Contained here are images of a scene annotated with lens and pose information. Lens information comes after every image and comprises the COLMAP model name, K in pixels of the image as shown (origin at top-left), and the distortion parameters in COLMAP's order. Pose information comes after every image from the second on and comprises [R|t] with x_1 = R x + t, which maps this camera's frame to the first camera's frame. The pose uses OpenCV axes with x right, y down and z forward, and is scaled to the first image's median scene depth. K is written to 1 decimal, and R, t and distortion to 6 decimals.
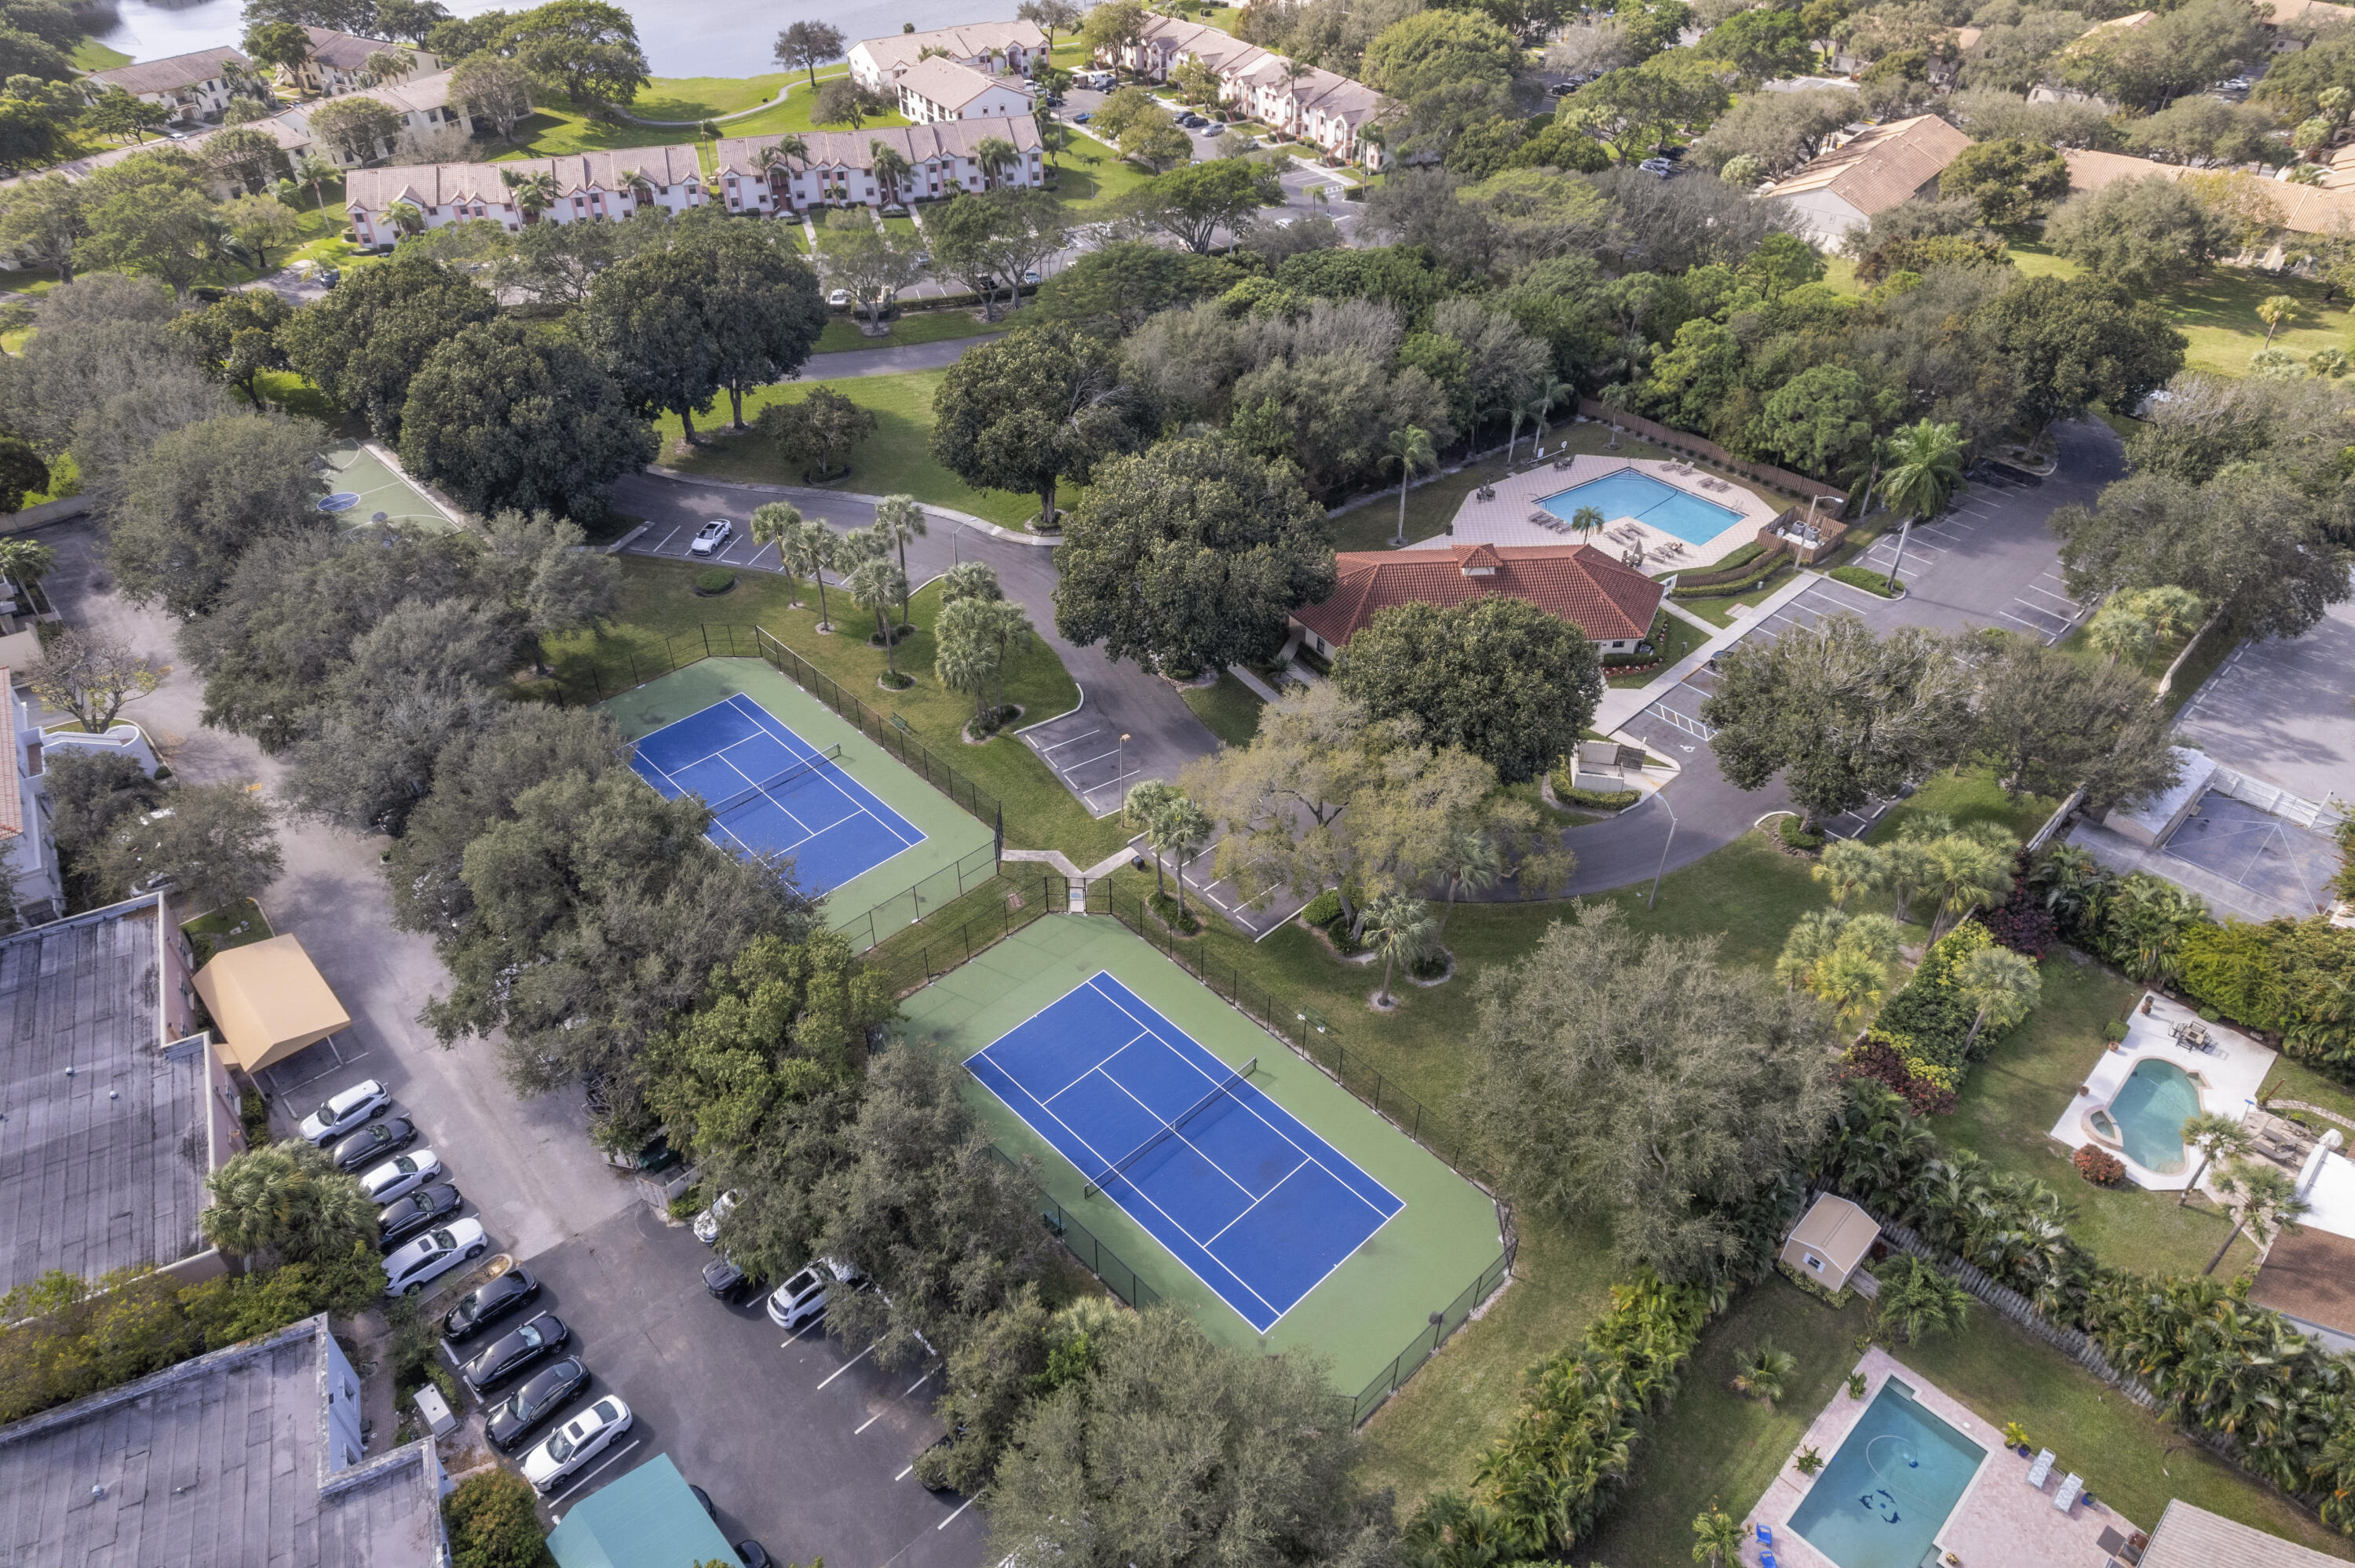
lens RADIAL K [[1484.9, 0, 1191.8], [0, 1484.9, 778.5], [0, 0, 1]] dist [-0.059993, 0.051968]
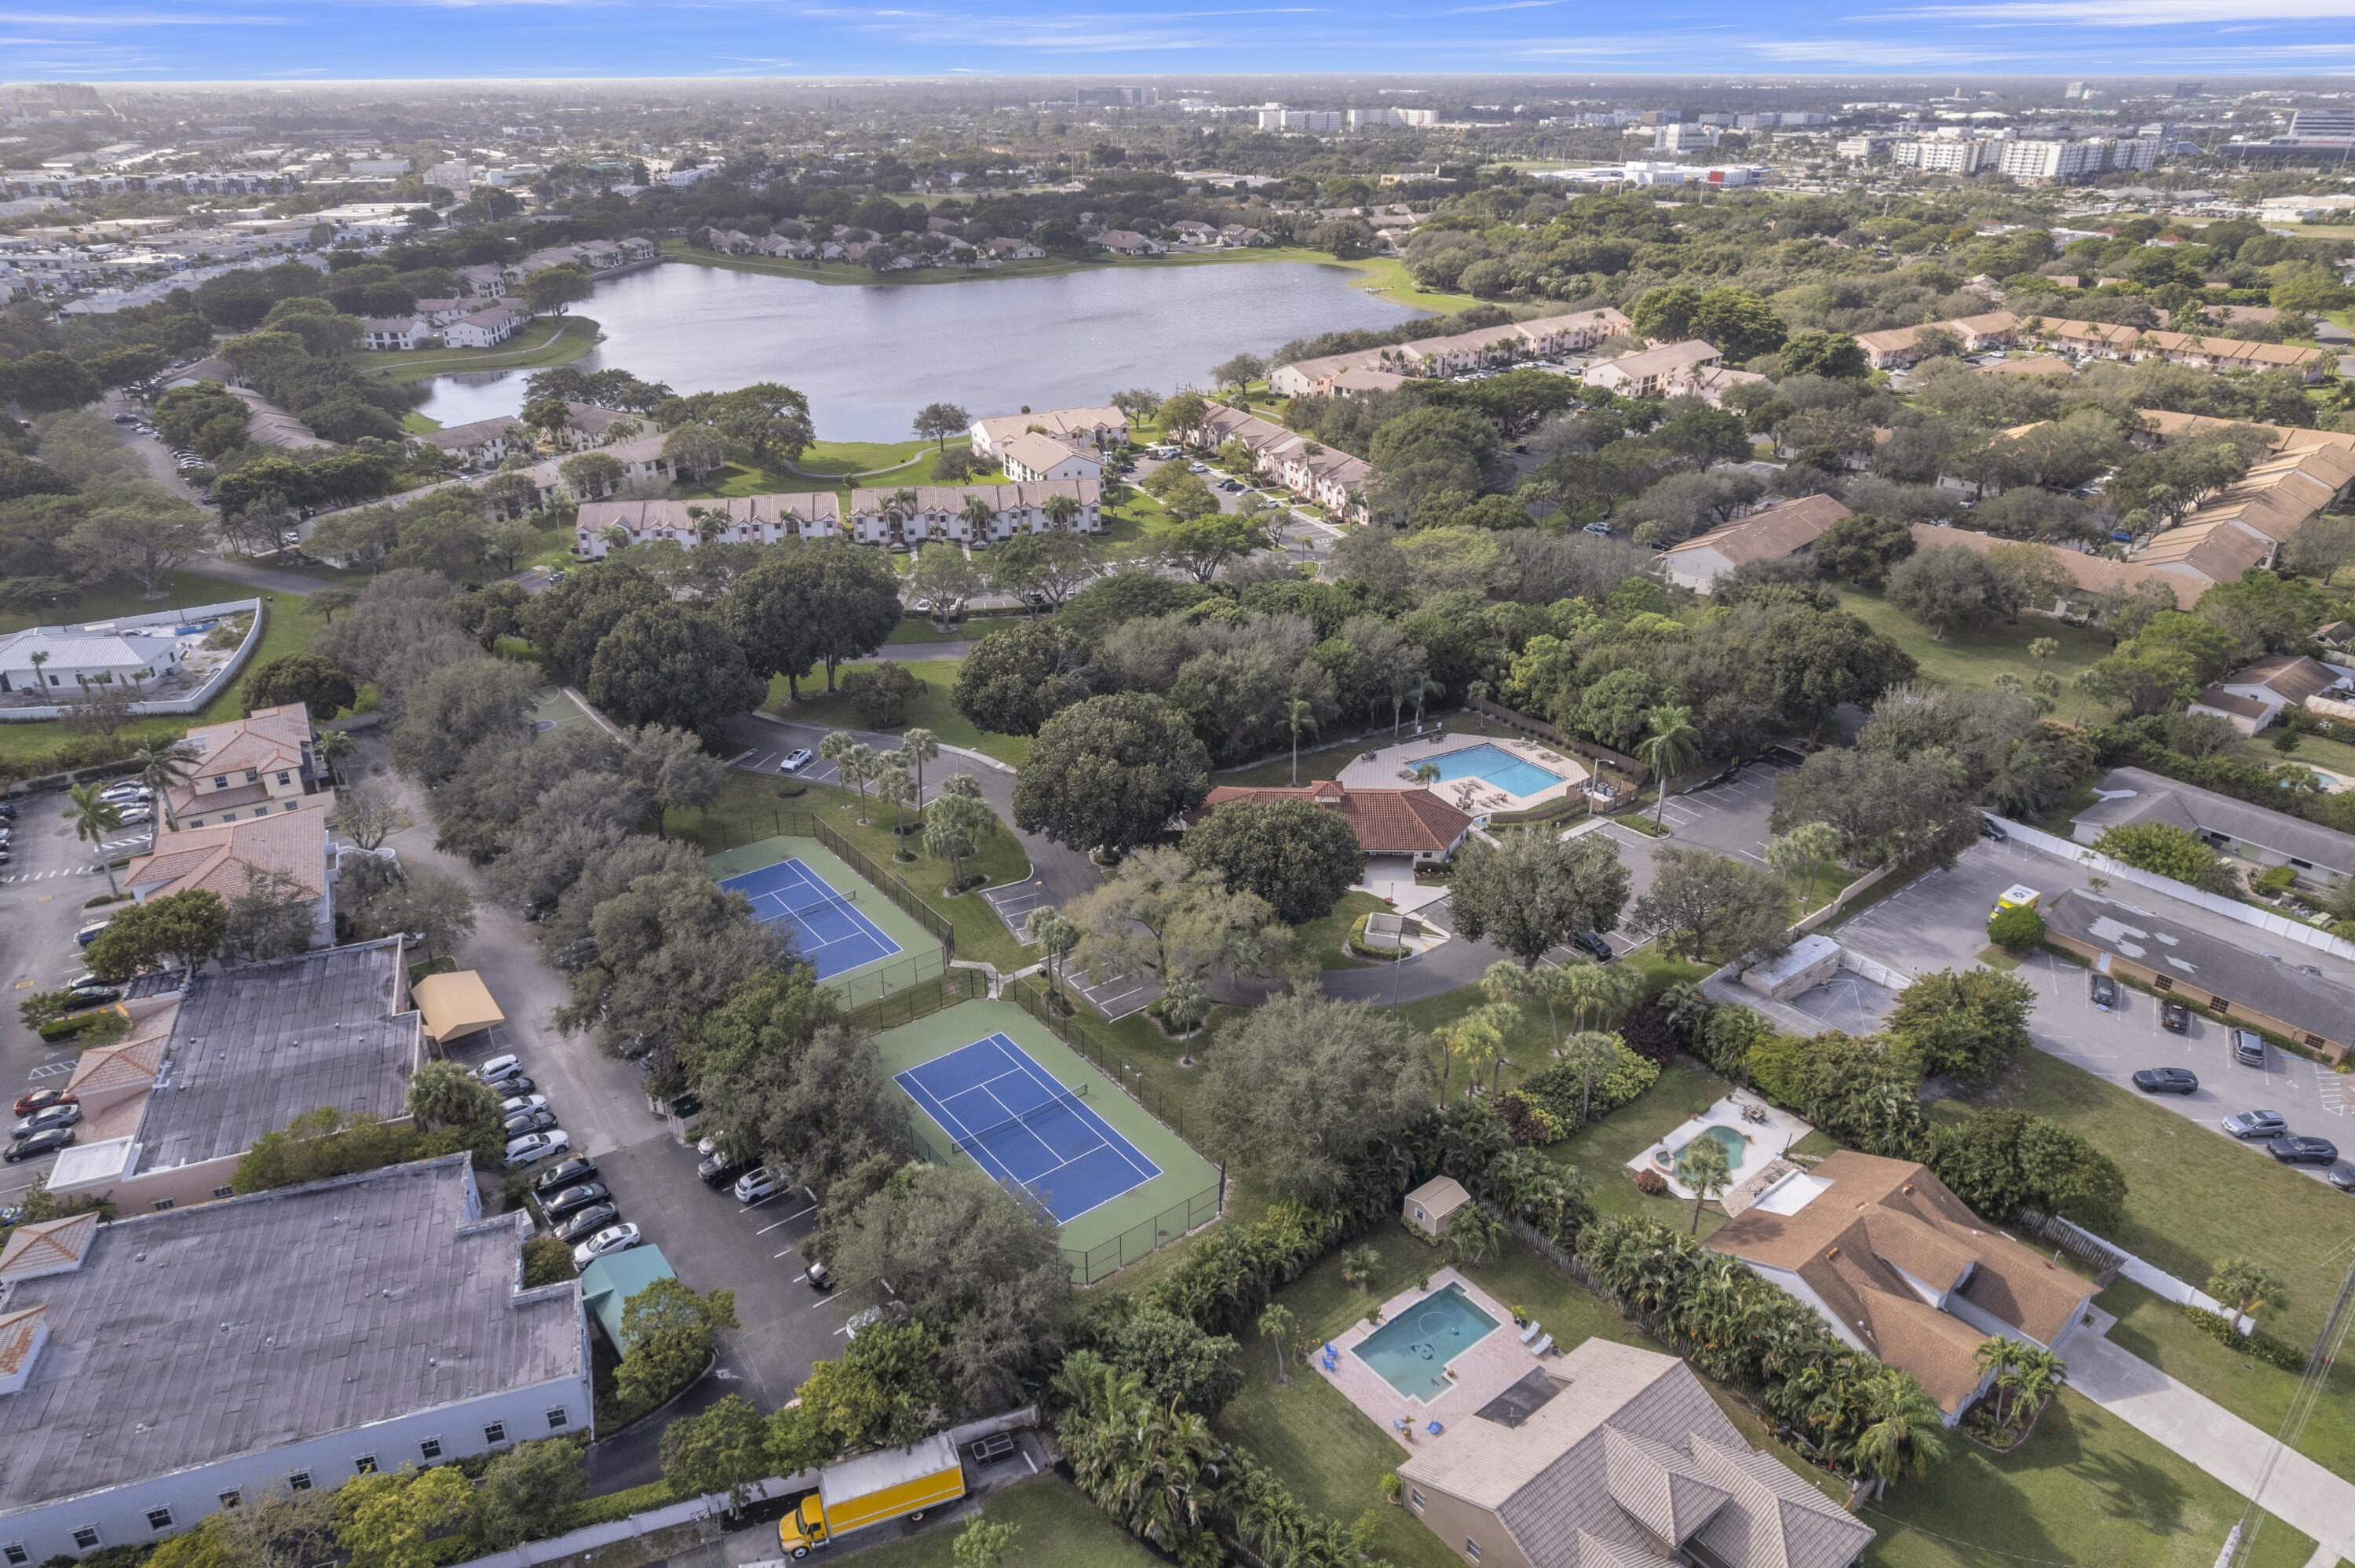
lens RADIAL K [[1484.9, 0, 1186.4], [0, 1484.9, 781.7], [0, 0, 1]] dist [-0.059993, 0.051968]
pose [[0.994423, 0.043185, -0.096216, 0.178599], [-0.063265, 0.974207, -0.216606, 0.137420], [0.084381, 0.221485, 0.971506, -0.321238]]
